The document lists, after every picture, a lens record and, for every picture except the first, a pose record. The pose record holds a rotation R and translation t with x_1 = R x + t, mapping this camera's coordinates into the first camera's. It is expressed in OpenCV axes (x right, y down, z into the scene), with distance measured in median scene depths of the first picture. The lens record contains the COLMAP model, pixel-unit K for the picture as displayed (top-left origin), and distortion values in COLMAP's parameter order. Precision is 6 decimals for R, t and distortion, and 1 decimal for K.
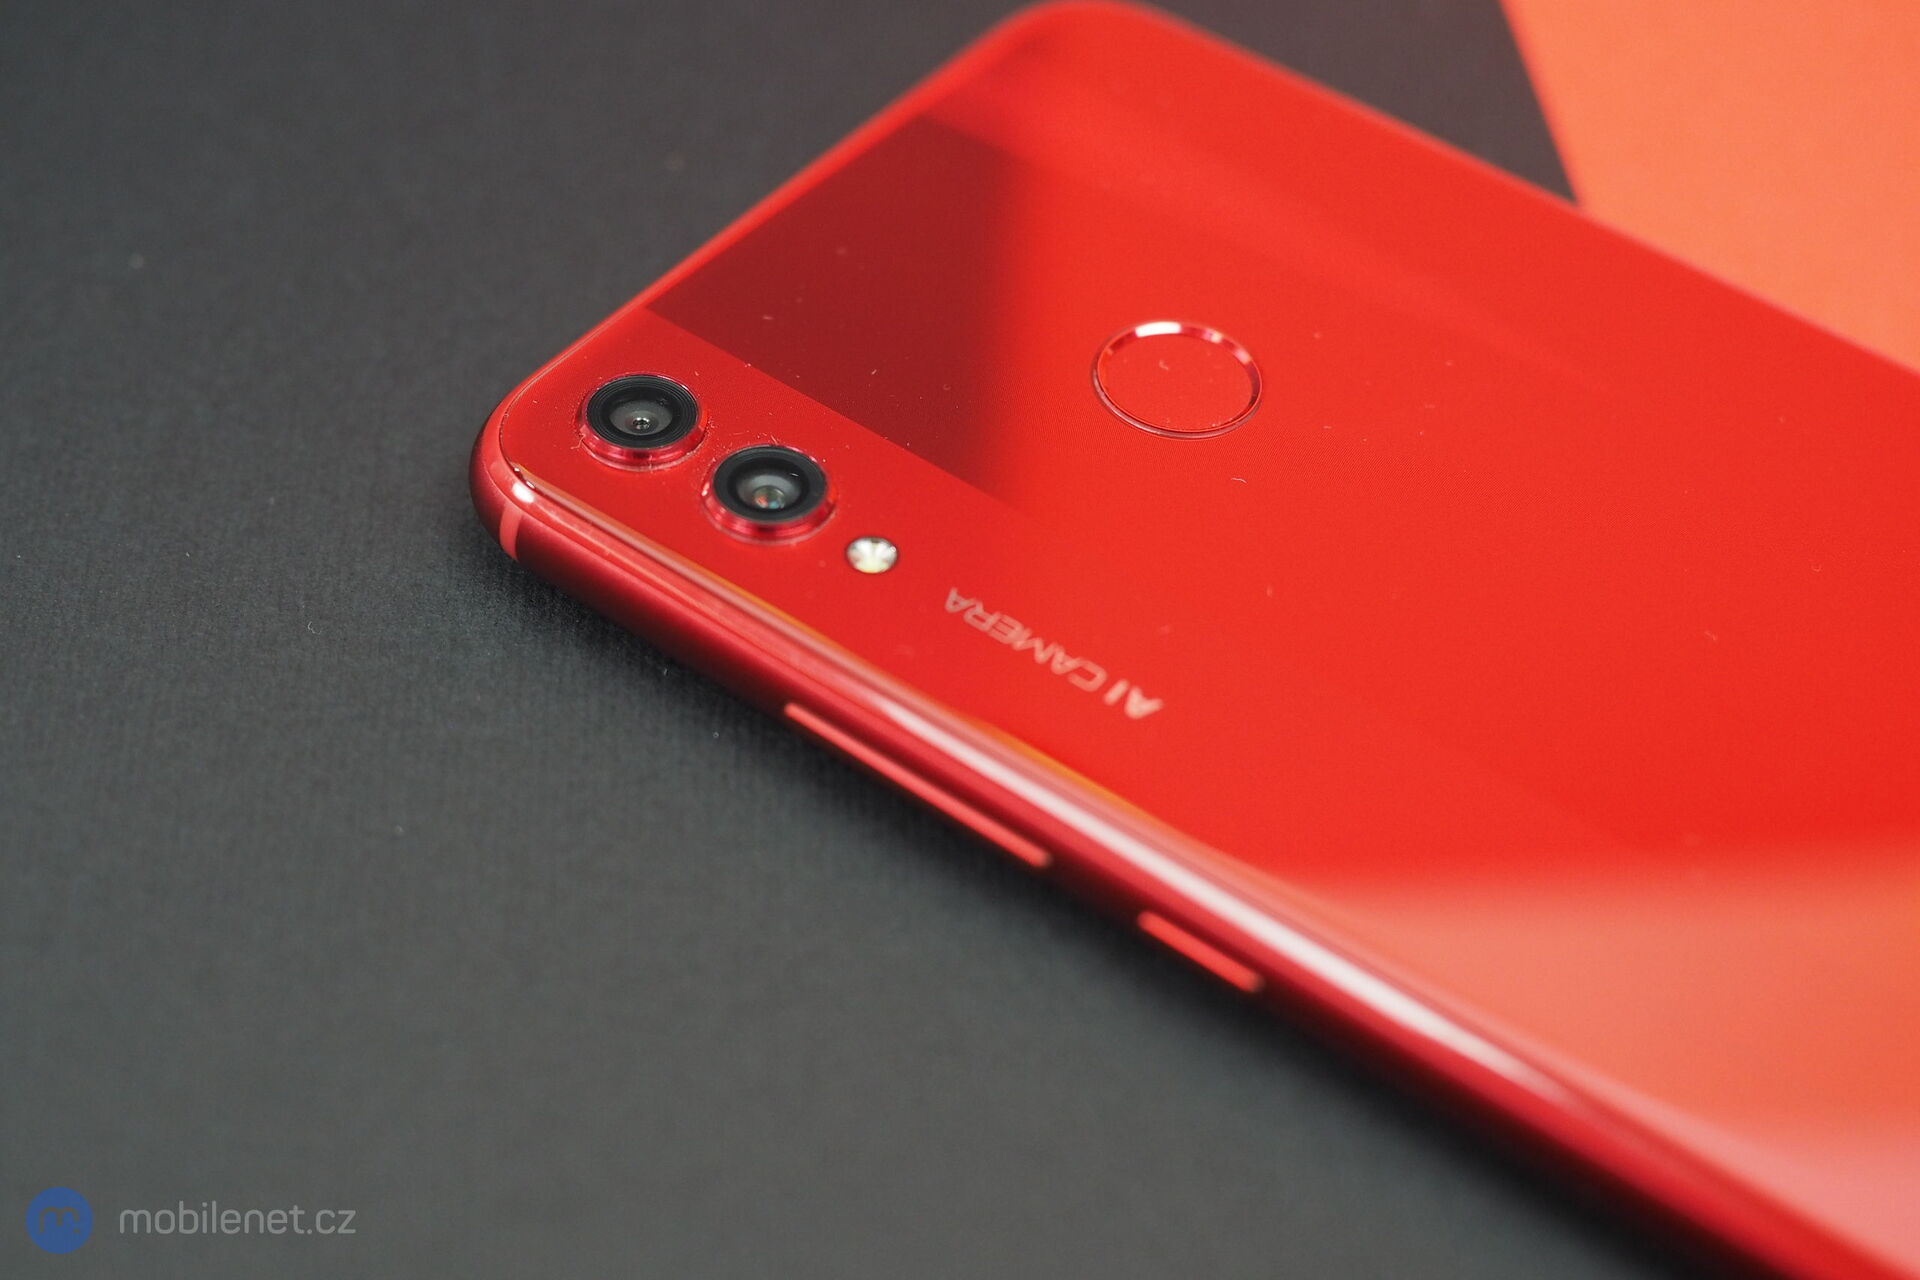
lens RADIAL K [[2941.6, 0, 950.9], [0, 2941.6, 639.1], [0, 0, 1]] dist [-0.149056, 0.000000]
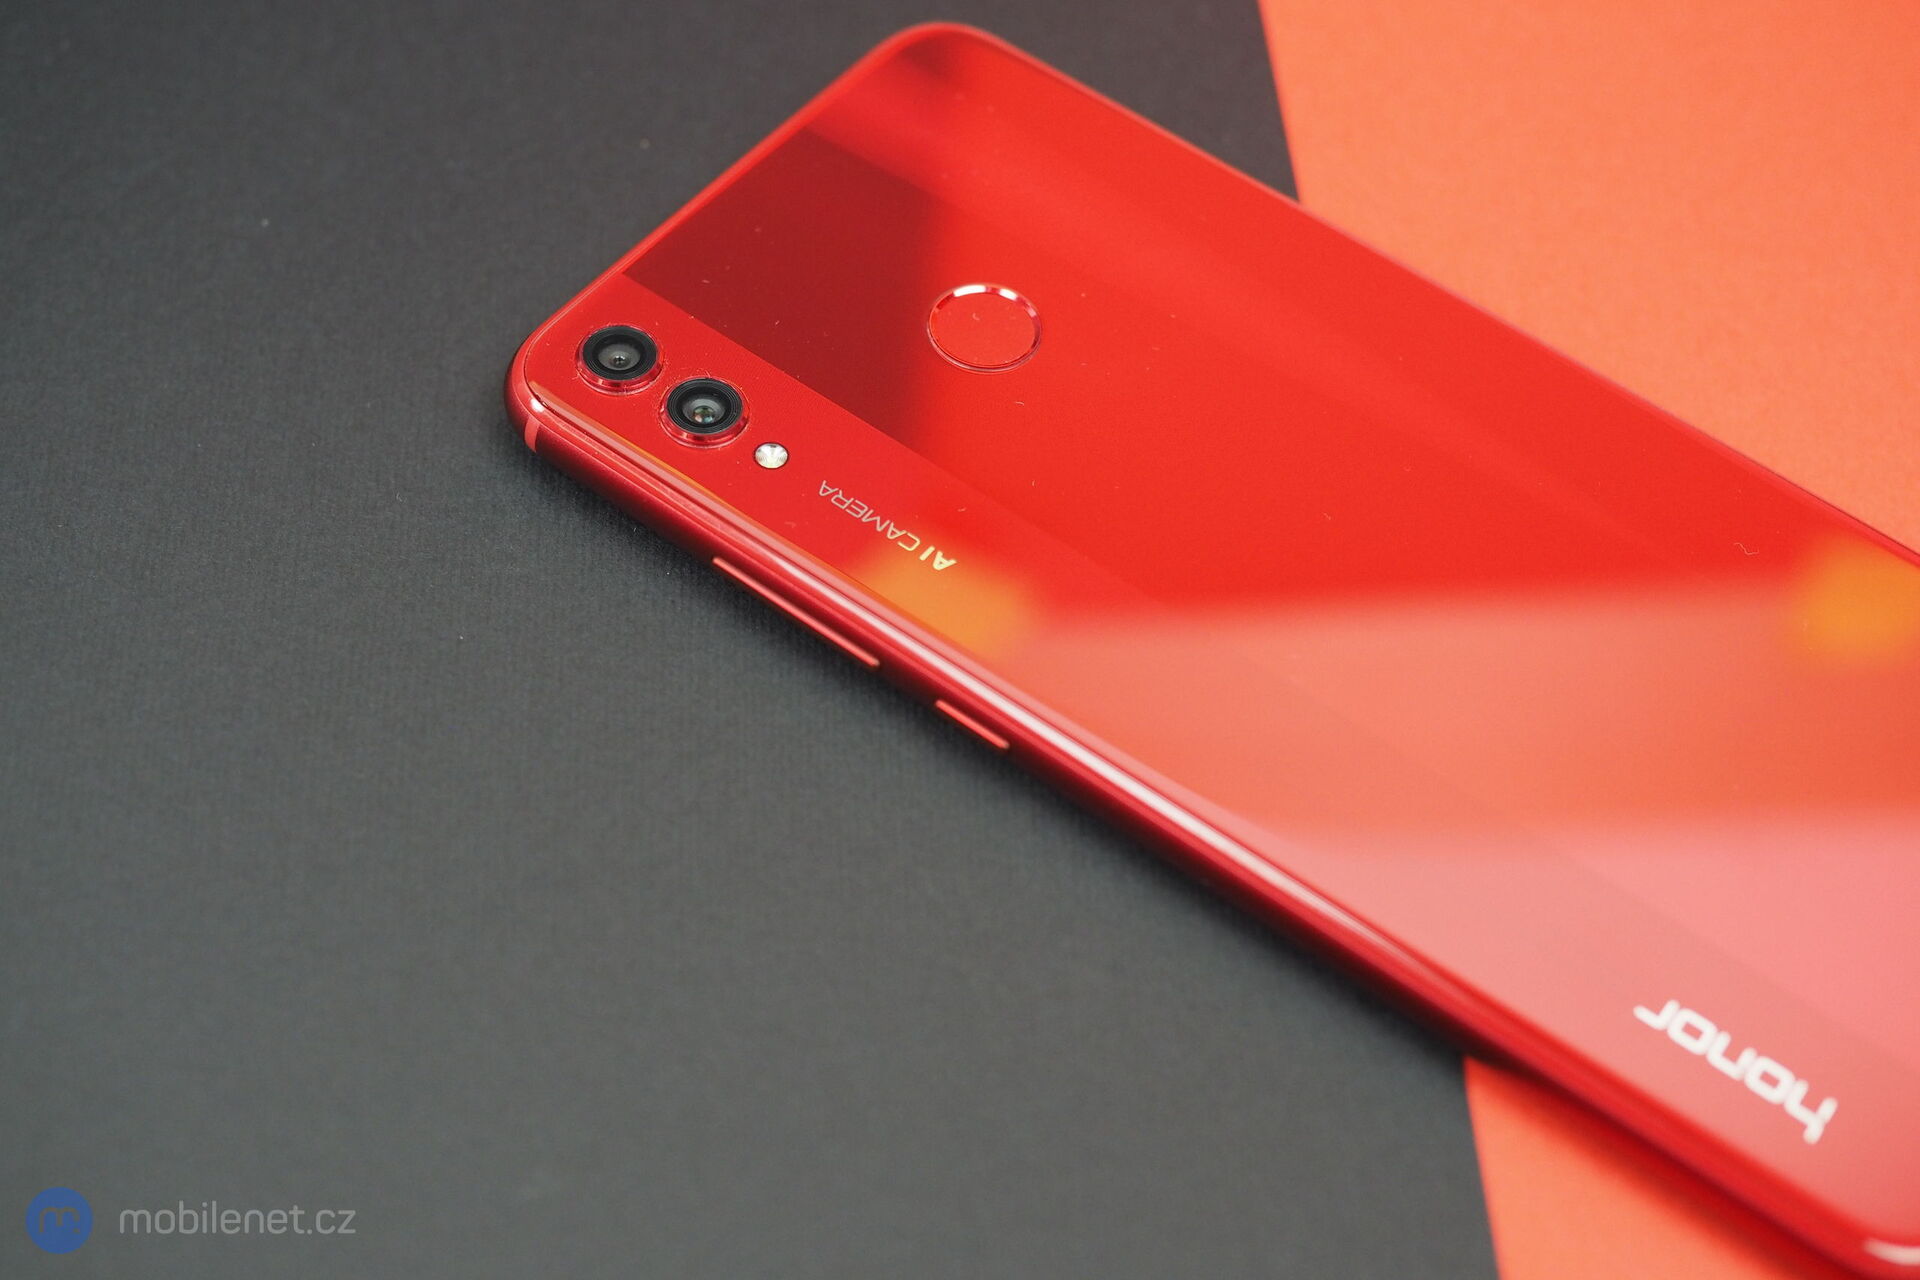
lens RADIAL K [[2941.6, 0, 964.6], [0, 2941.6, 640.0], [0, 0, 1]] dist [-0.149056, 0.000000]
pose [[0.999880, 0.010680, 0.011220, 0.056023], [-0.011879, 0.993545, 0.112817, -0.104909], [-0.009943, -0.112937, 0.993552, -0.508719]]
